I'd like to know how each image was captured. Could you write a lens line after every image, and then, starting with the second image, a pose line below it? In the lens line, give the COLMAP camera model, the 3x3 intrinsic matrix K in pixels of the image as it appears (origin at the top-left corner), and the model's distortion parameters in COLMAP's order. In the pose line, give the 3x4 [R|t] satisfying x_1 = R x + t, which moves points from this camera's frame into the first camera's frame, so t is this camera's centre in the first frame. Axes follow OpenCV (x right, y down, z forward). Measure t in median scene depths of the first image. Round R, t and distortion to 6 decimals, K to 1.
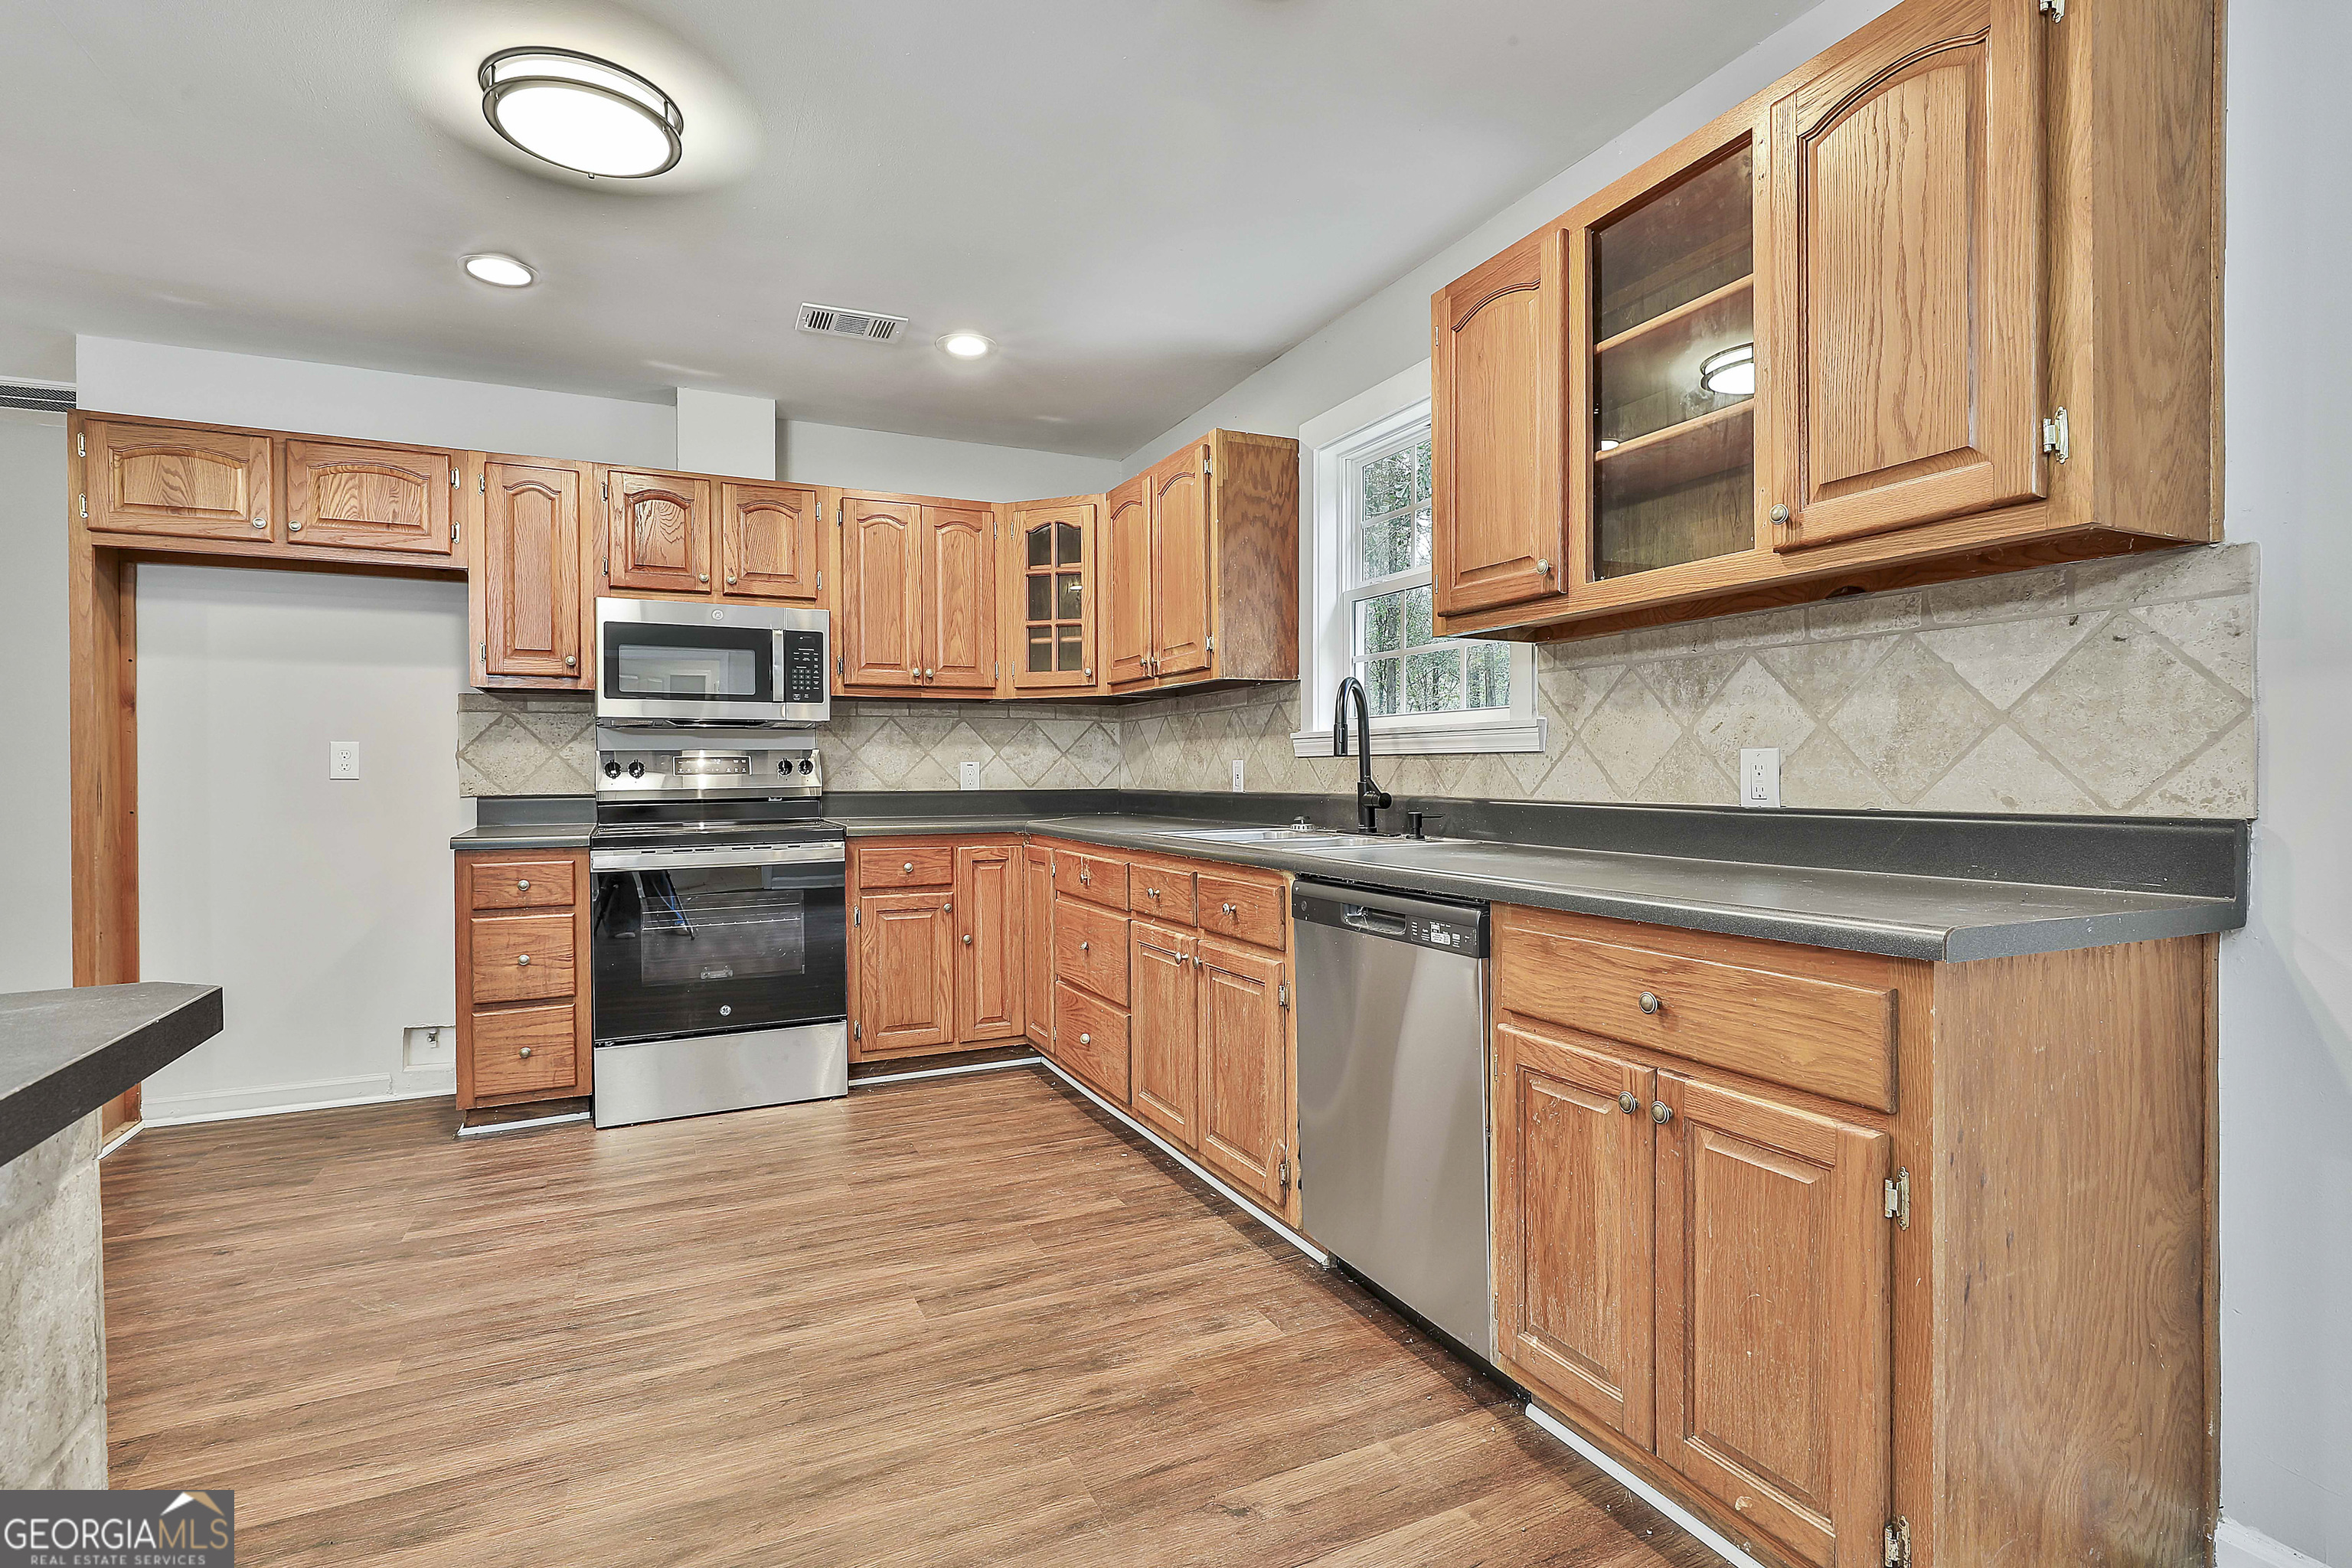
lens RADIAL K [[1128.6, 0, 1173.6], [0, 1128.6, 777.4], [0, 0, 1]] dist [-0.006247, 0.005555]
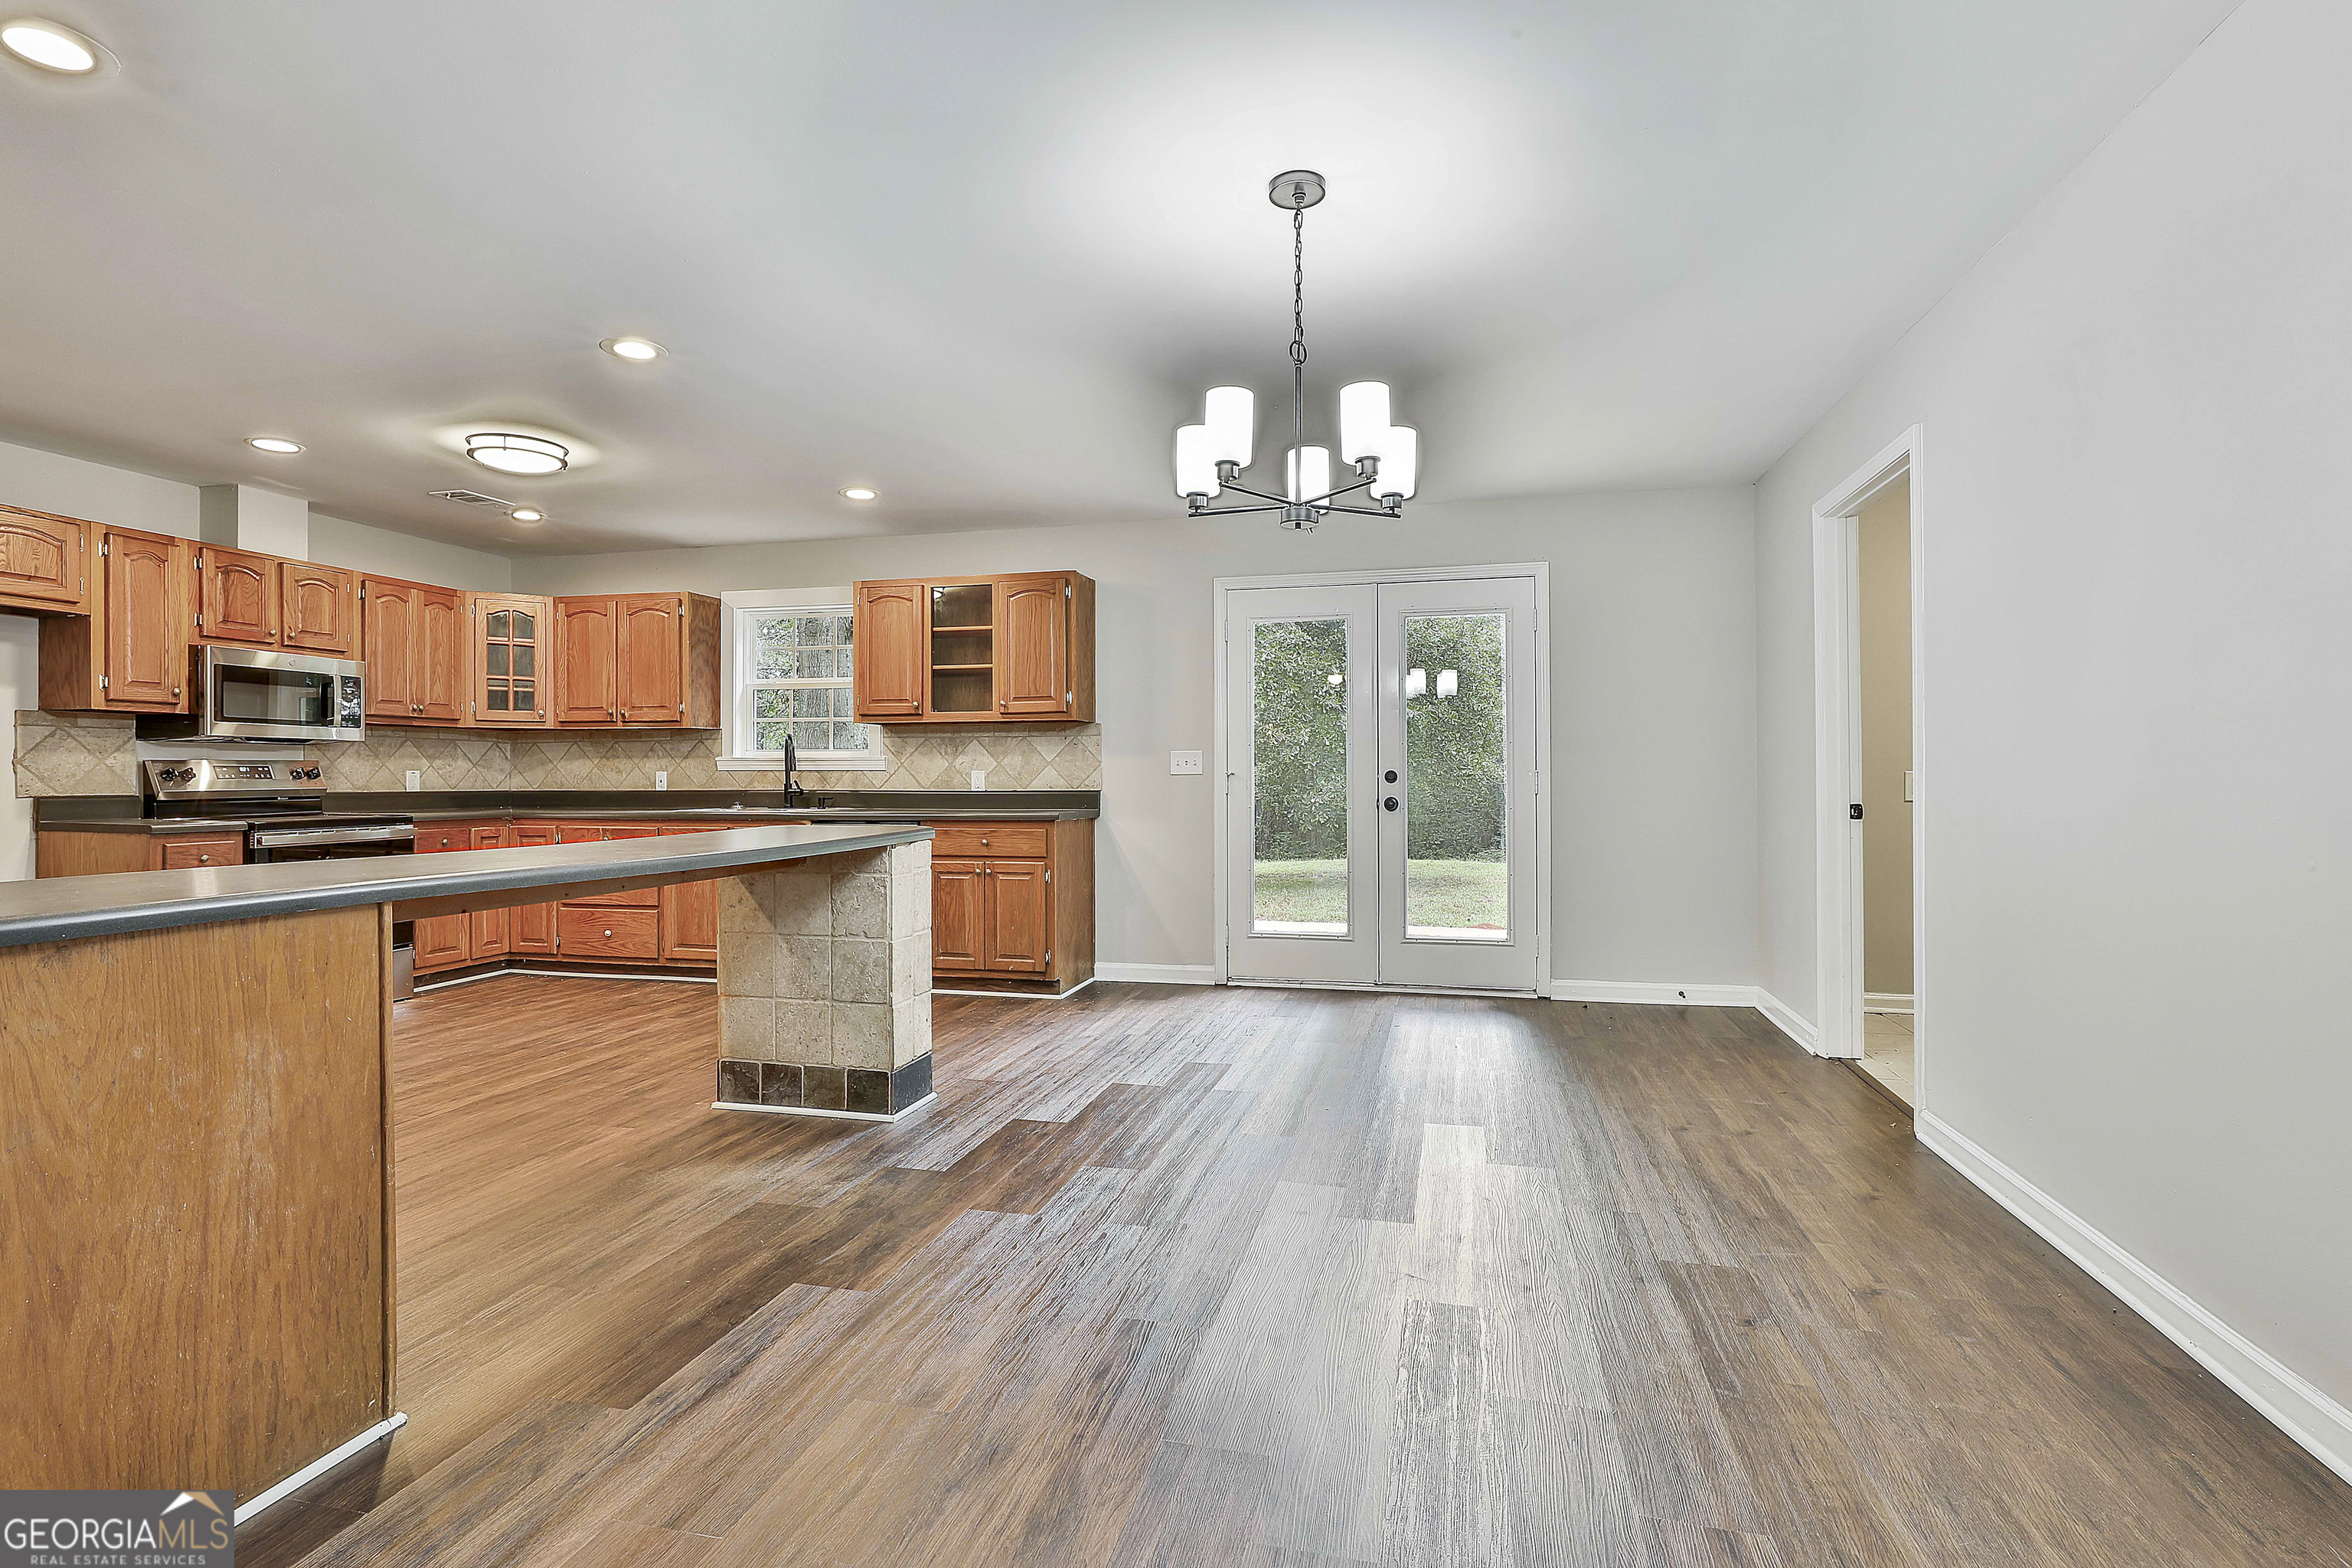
lens RADIAL K [[1128.6, 0, 1167.9], [0, 1128.6, 777.9], [0, 0, 1]] dist [-0.006247, 0.005555]
pose [[0.639063, 0.003663, 0.769146, -0.866361], [0.002314, 0.999975, -0.006684, 0.008457], [-0.769151, 0.006052, 0.639038, -0.768372]]
